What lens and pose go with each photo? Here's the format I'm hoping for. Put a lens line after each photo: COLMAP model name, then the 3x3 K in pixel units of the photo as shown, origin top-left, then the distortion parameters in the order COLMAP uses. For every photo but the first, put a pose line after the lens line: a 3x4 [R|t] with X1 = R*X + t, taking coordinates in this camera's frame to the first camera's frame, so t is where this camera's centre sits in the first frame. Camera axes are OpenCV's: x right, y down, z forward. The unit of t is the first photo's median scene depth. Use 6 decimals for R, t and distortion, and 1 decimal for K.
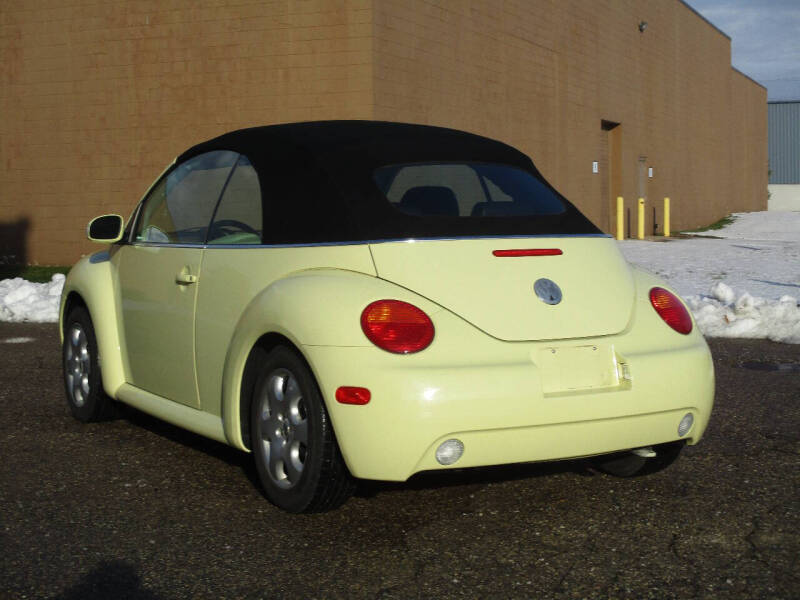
lens RADIAL K [[1399.5, 0, 400.0], [0, 1399.5, 300.0], [0, 0, 1]] dist [-0.135693, 0.051681]
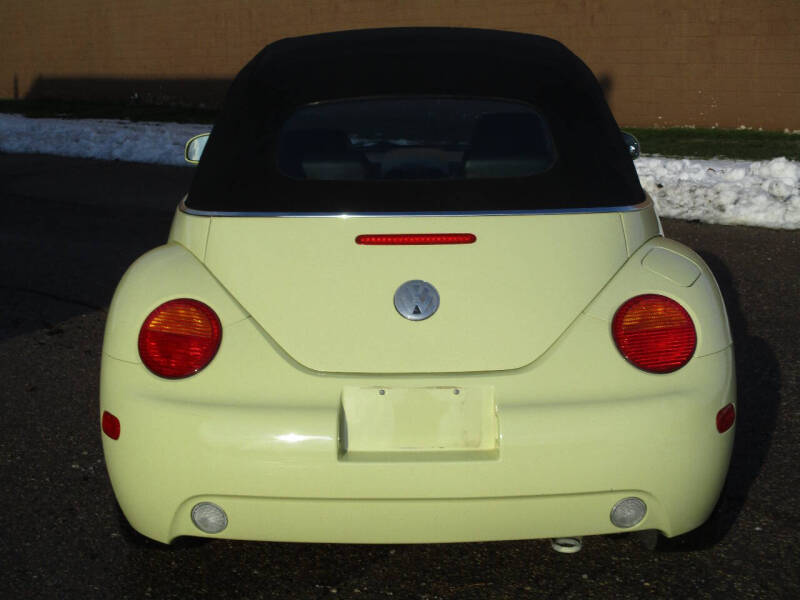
lens RADIAL K [[1401.4, 0, 400.0], [0, 1401.4, 300.0], [0, 0, 1]] dist [-0.128469, 0.015199]
pose [[0.867864, 0.086727, -0.489174, 0.335595], [-0.030200, 0.992033, 0.122301, -0.069543], [0.495884, -0.091367, 0.863569, 0.301495]]
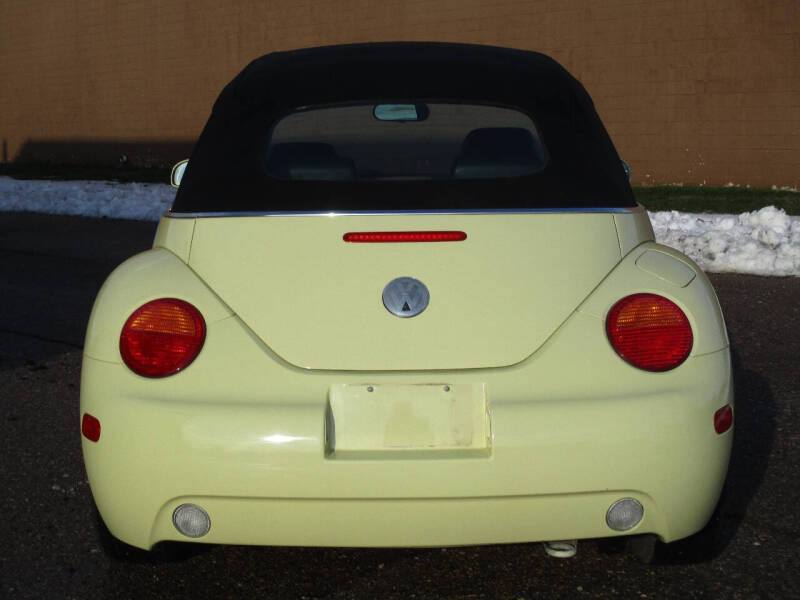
lens RADIAL K [[1401.4, 0, 400.0], [0, 1401.4, 300.0], [0, 0, 1]] dist [-0.128469, 0.015199]
pose [[0.872019, 0.062288, -0.485492, 0.330875], [-0.030768, 0.996884, 0.072635, -0.041121], [0.488503, -0.048402, 0.871219, 0.310975]]
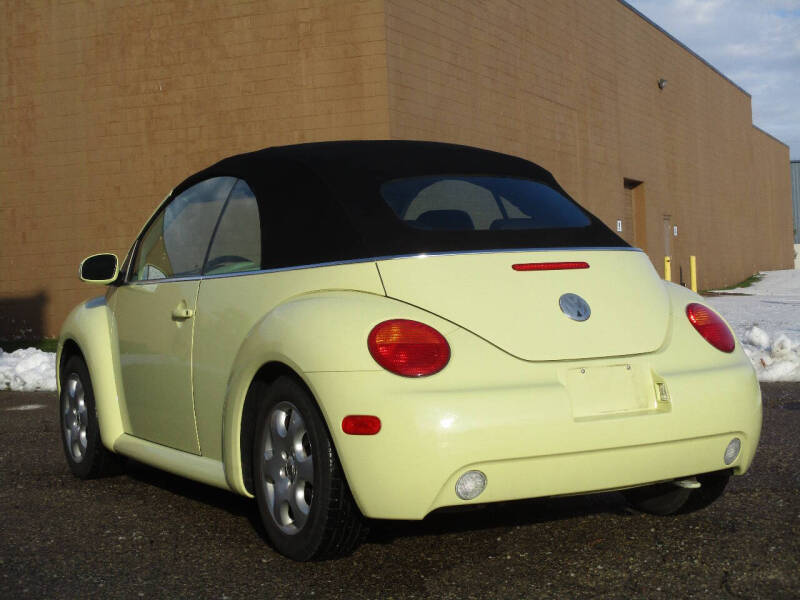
lens RADIAL K [[1401.4, 0, 400.0], [0, 1401.4, 300.0], [0, 0, 1]] dist [-0.128469, 0.015199]
pose [[0.999374, -0.030323, -0.018228, 0.007162], [0.029323, 0.998173, -0.052827, 0.025848], [0.019797, 0.052260, 0.998437, 0.070372]]
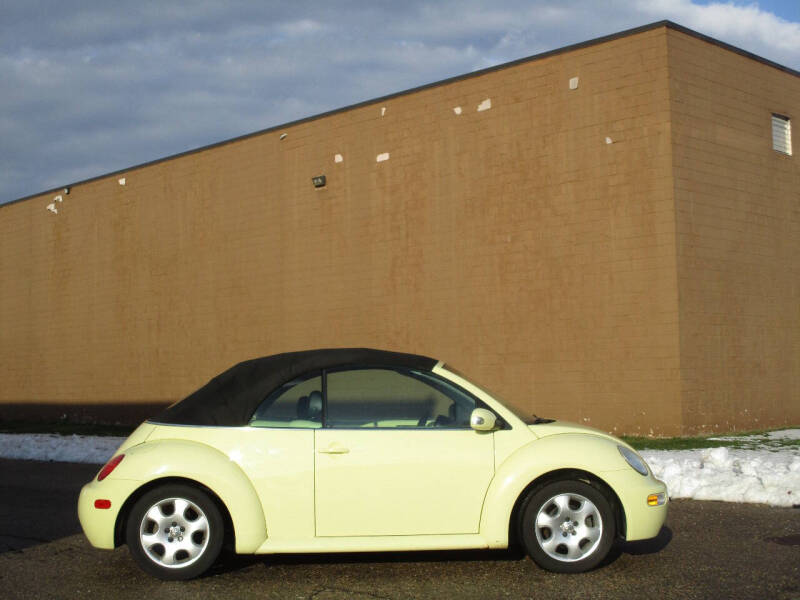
lens RADIAL K [[1155.4, 0, 400.0], [0, 1155.4, 300.0], [0, 0, 1]] dist [-0.093502, 0.023232]
pose [[0.913731, -0.037305, -0.404604, 0.528140], [-0.016941, 0.991413, -0.129667, -0.028221], [0.405967, 0.125335, 0.905252, 0.043688]]
